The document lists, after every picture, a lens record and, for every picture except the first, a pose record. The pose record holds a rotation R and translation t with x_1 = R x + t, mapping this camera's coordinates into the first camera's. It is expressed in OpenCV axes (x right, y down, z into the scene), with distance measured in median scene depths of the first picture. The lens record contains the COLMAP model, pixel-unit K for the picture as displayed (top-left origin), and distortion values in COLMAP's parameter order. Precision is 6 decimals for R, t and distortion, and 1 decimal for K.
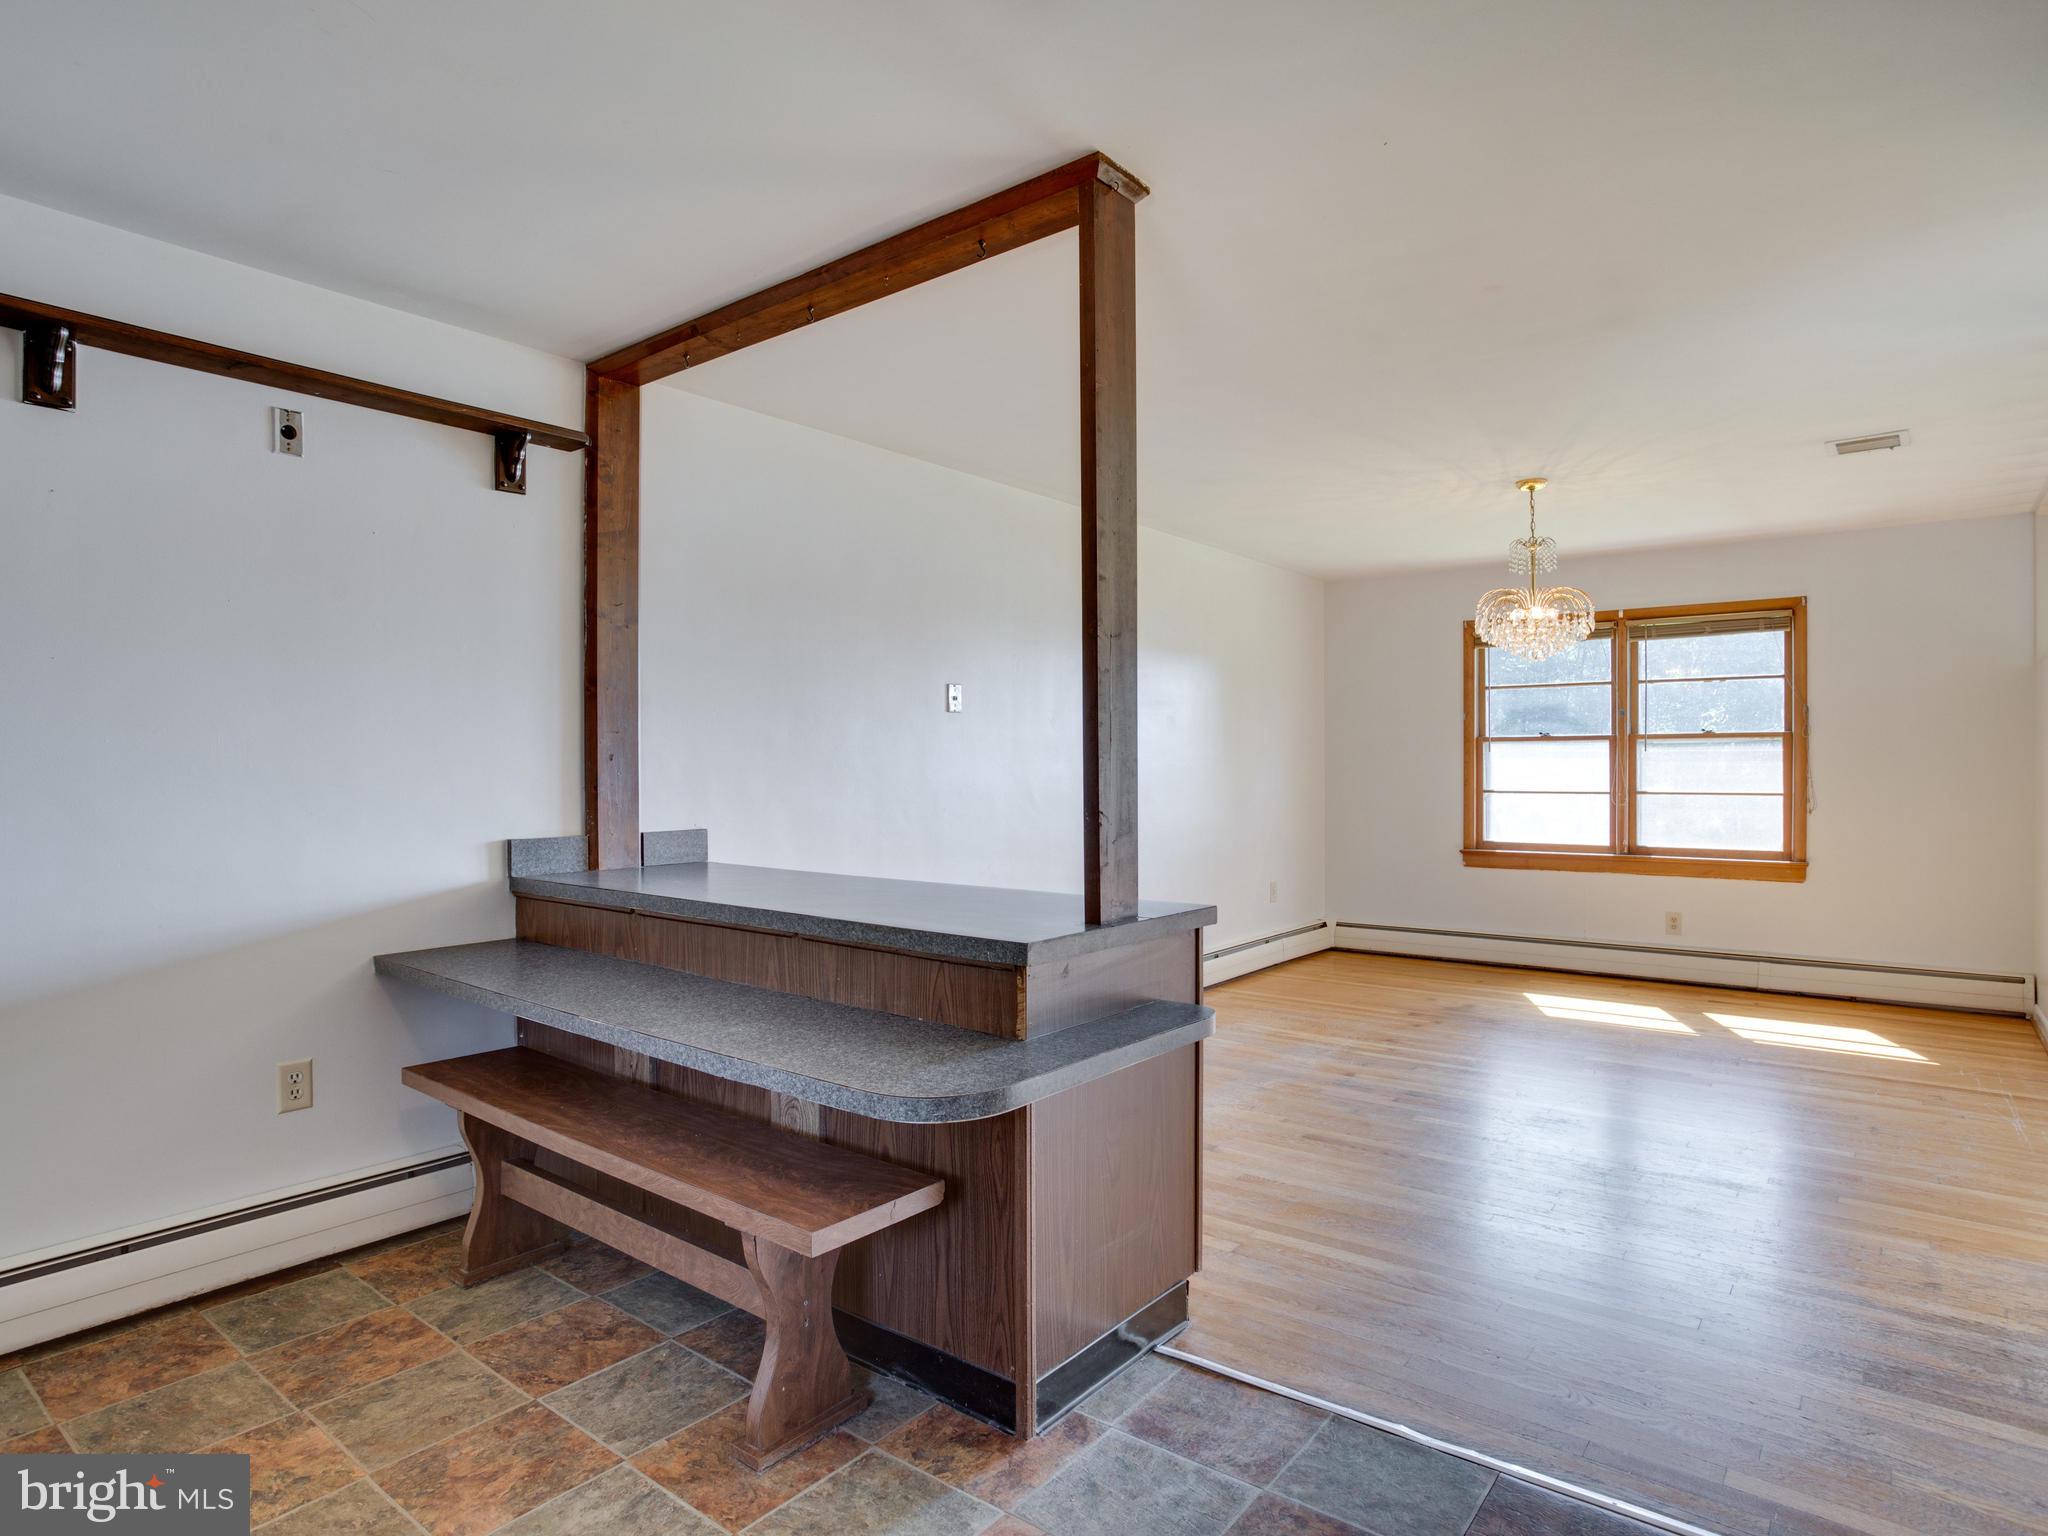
lens RADIAL K [[1146.9, 0, 1024.0], [0, 1146.9, 768.0], [0, 0, 1]] dist [-0.078153, 0.034589]
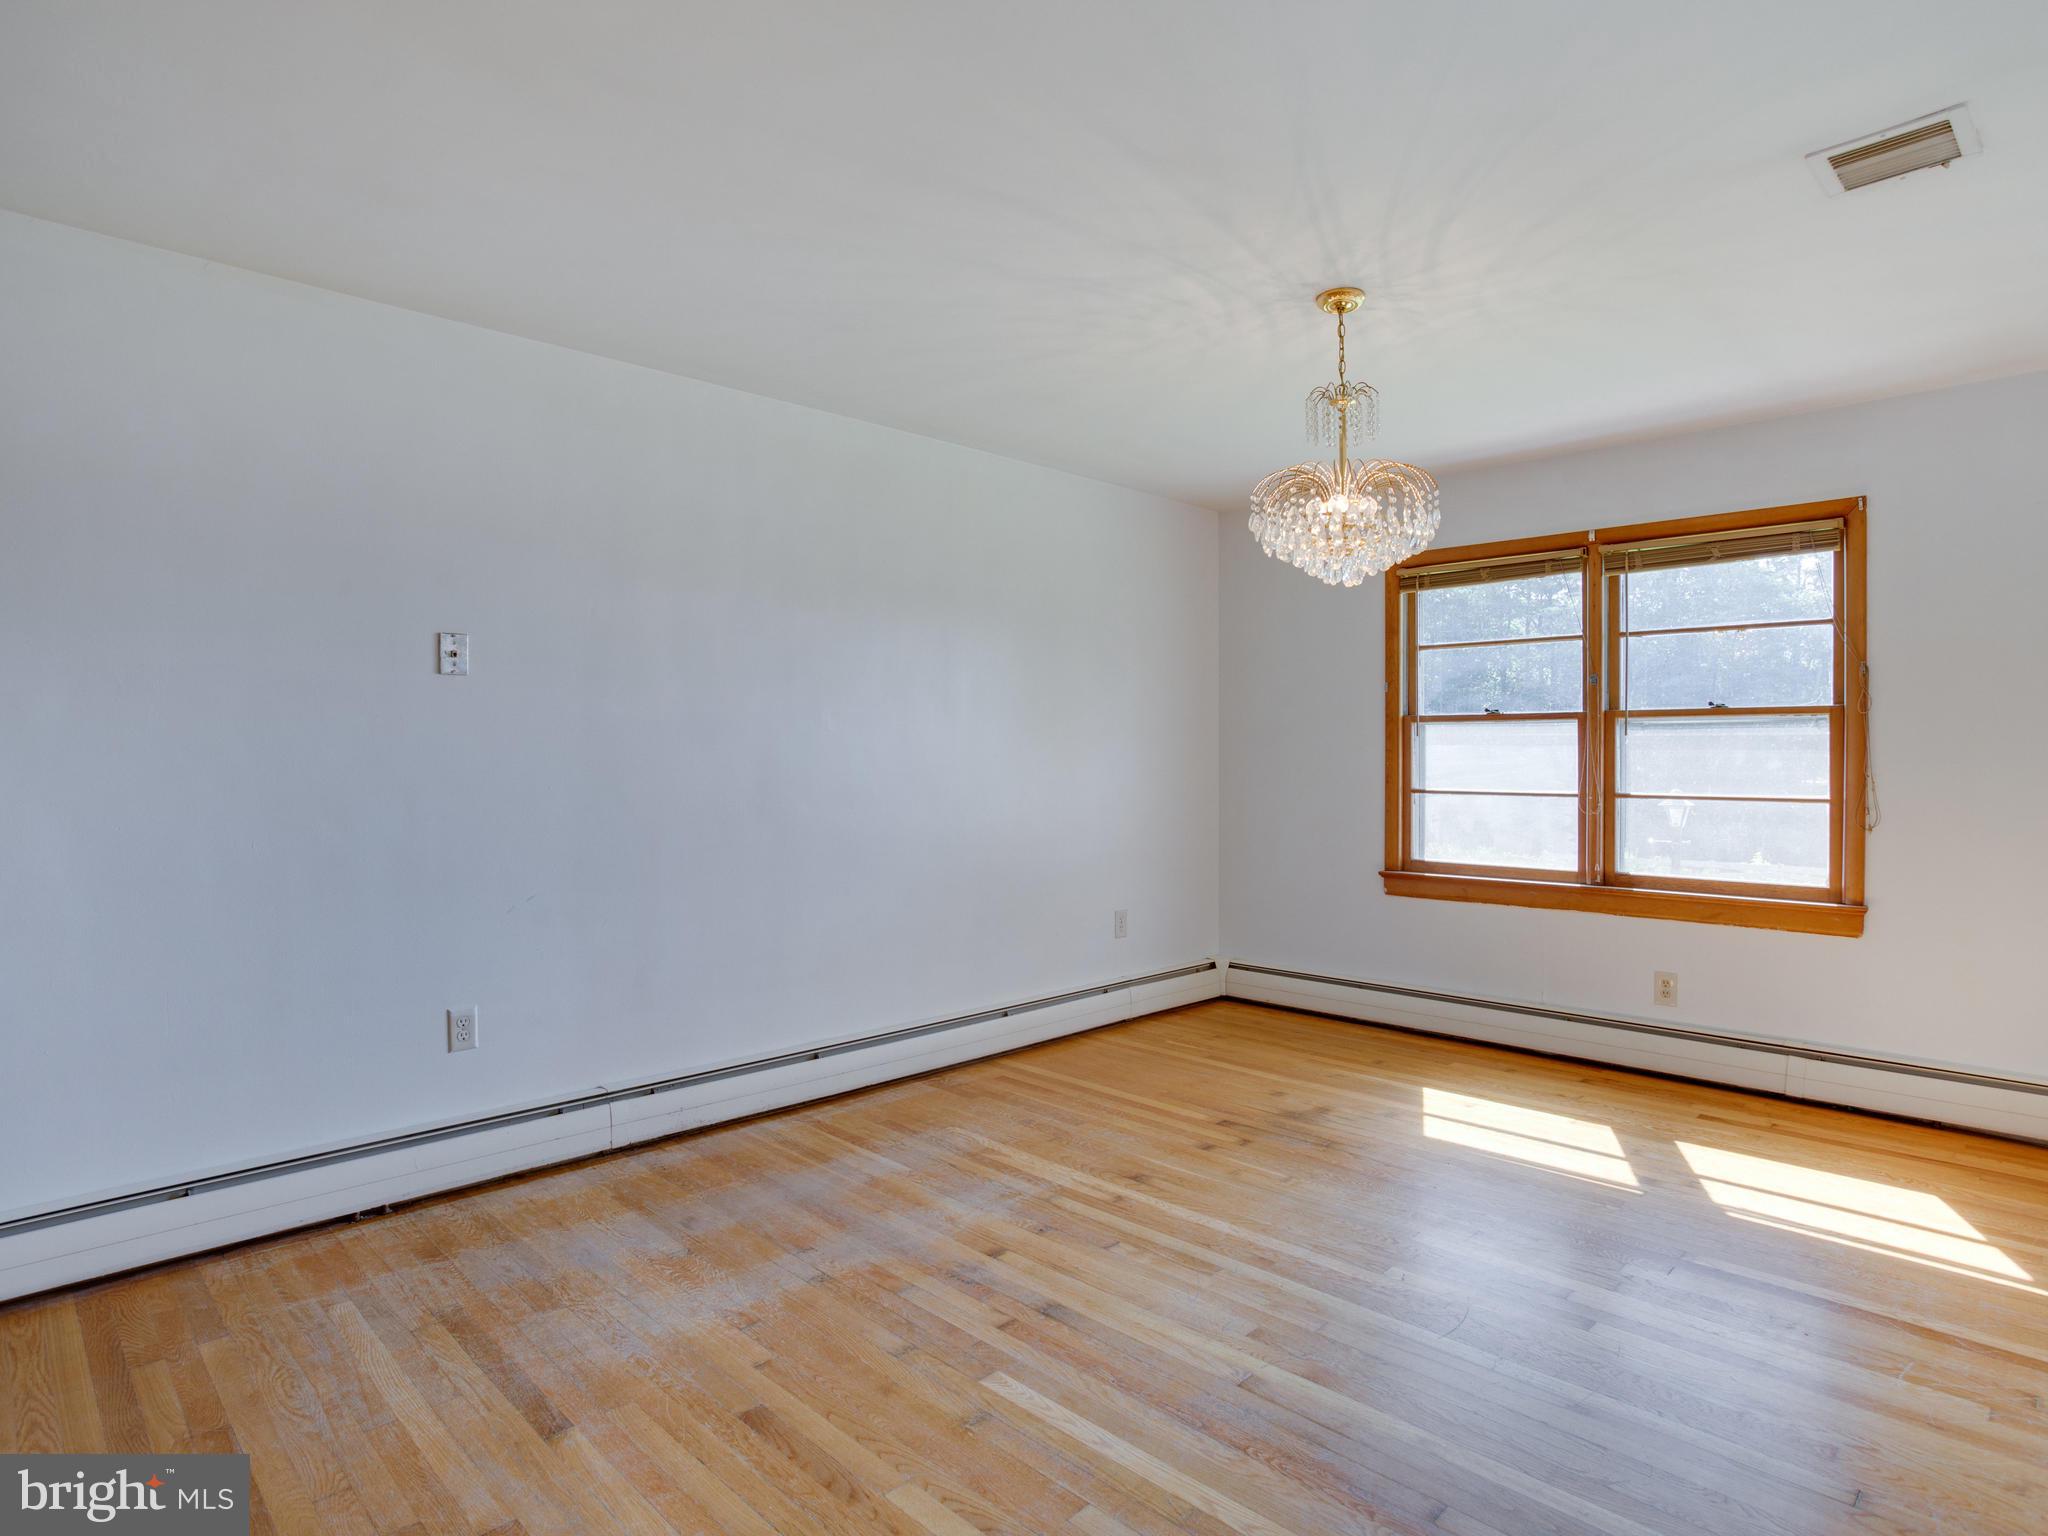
lens RADIAL K [[1147.8, 0, 1030.7], [0, 1147.8, 759.3], [0, 0, 1]] dist [-0.071232, 0.031090]
pose [[0.993916, 0.003947, -0.110069, 0.268422], [-0.003602, 0.999988, 0.003333, -0.001292], [0.110081, -0.002916, 0.993918, 0.277705]]
